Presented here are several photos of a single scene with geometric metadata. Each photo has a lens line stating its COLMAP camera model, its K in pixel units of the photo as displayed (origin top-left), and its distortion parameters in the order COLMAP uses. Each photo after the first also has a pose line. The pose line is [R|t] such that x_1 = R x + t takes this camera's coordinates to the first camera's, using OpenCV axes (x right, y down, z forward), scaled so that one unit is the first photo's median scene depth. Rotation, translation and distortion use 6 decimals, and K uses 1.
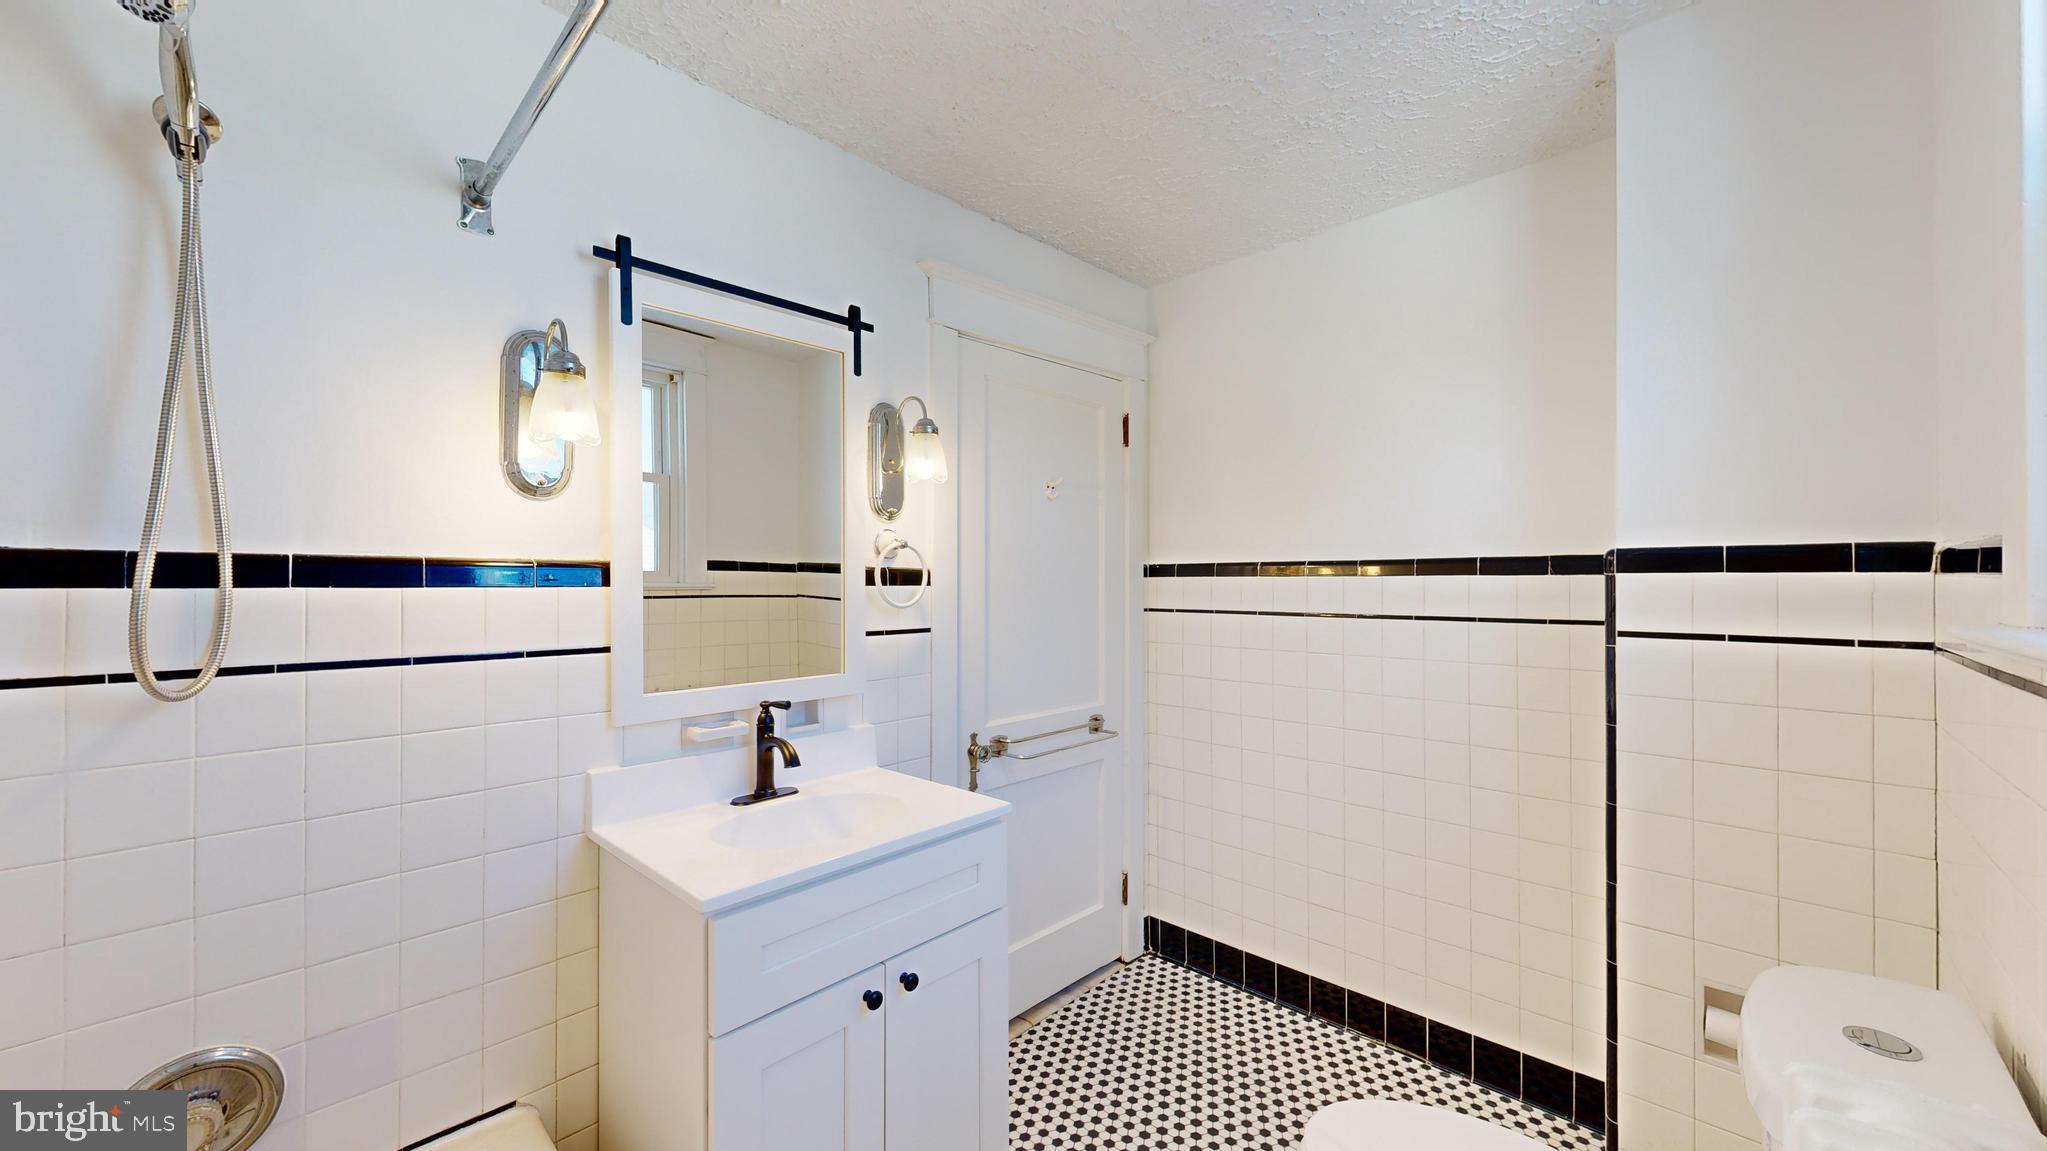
lens RADIAL K [[752.6, 0, 1029.4], [0, 752.6, 578.9], [0, 0, 1]] dist [0.001922, -0.000212]
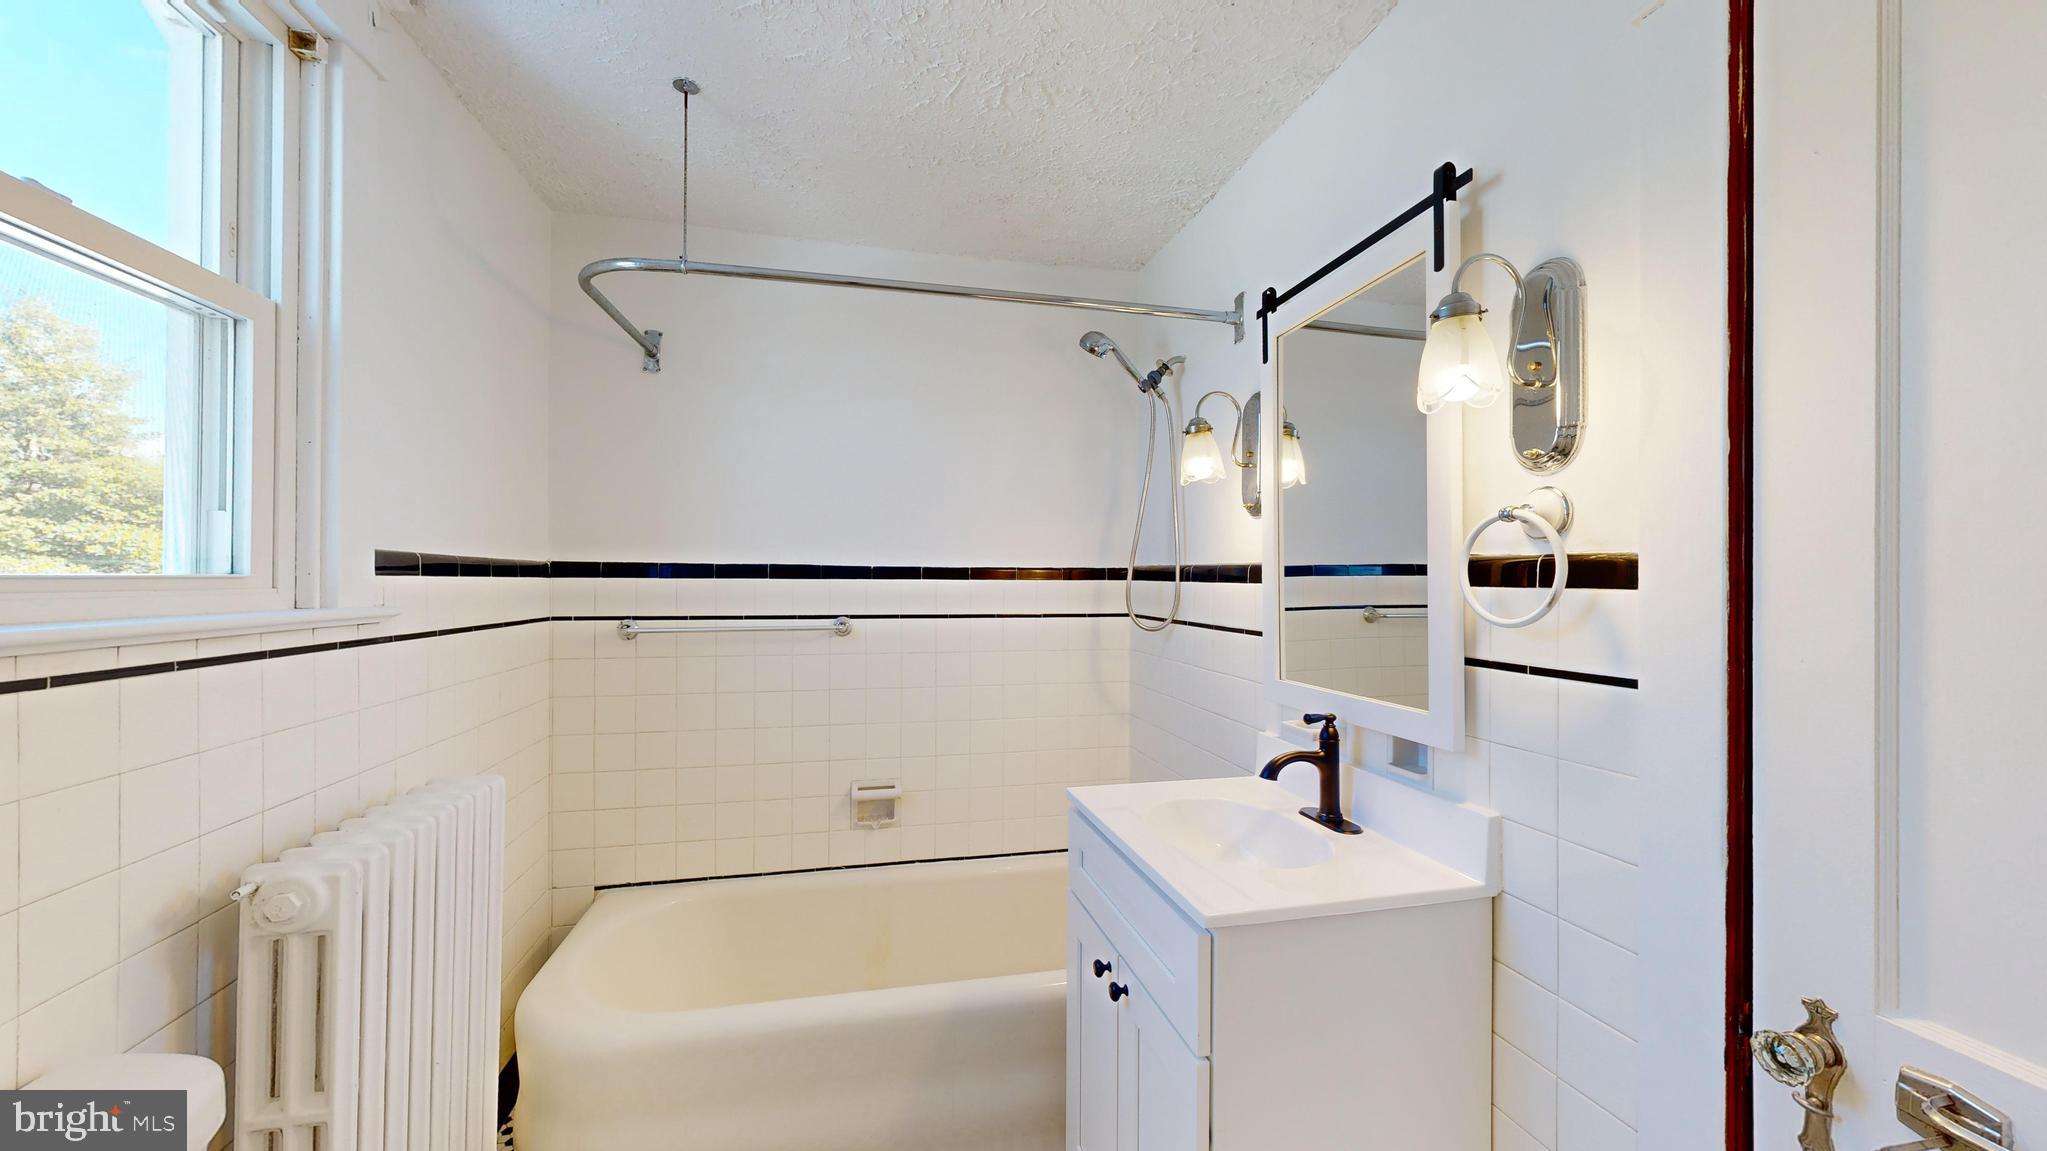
lens RADIAL K [[752.6, 0, 1018.2], [0, 752.6, 579.4], [0, 0, 1]] dist [0.001922, -0.000212]
pose [[-0.566303, -0.007051, -0.824167, 0.537613], [-0.008202, 0.999962, -0.002919, 0.008713], [0.824156, 0.005107, -0.566339, 1.088491]]
